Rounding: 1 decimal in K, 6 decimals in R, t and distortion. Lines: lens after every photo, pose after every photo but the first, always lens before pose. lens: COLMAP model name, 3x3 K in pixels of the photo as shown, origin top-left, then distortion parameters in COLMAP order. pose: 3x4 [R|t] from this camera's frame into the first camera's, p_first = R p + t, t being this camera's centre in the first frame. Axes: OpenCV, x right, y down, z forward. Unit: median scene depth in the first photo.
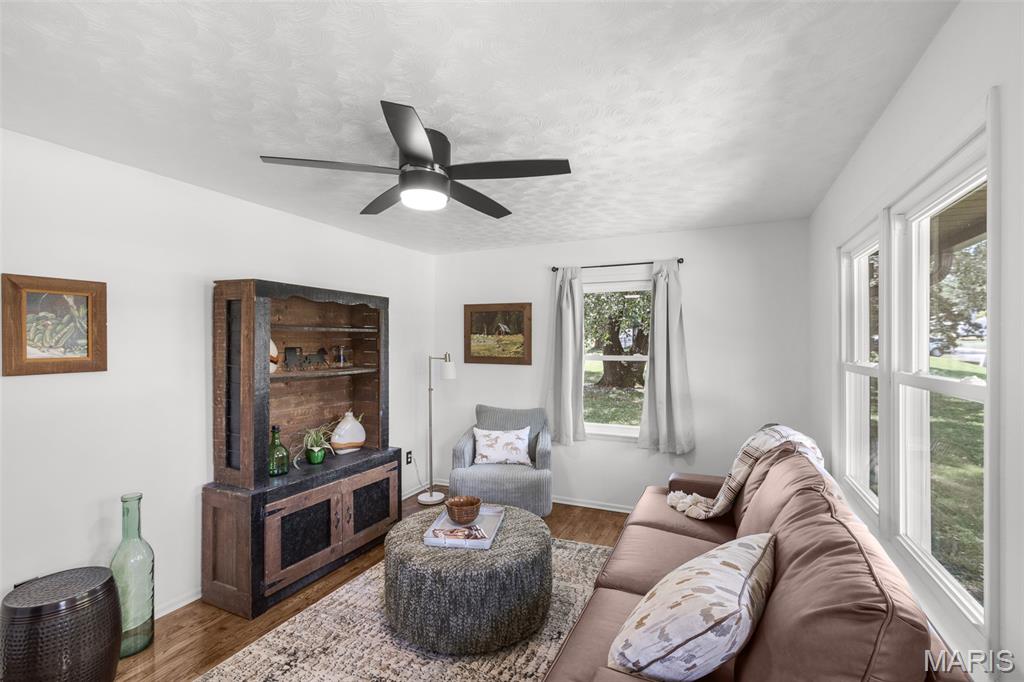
lens RADIAL K [[465.9, 0, 509.5], [0, 465.9, 334.9], [0, 0, 1]] dist [-0.004421, 0.002987]
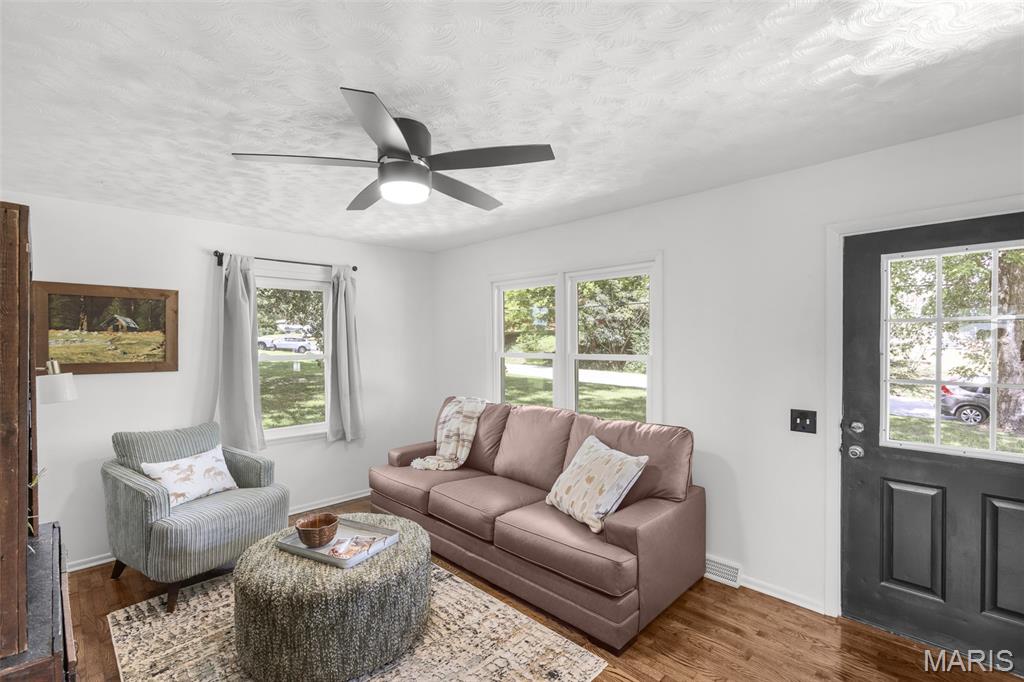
lens RADIAL K [[465.9, 0, 504.6], [0, 465.9, 345.7], [0, 0, 1]] dist [-0.004421, 0.002987]
pose [[0.364318, -0.008574, 0.931235, -0.529204], [-0.006507, 0.999910, 0.011753, 0.010911], [-0.931252, -0.010342, 0.364229, 0.241394]]
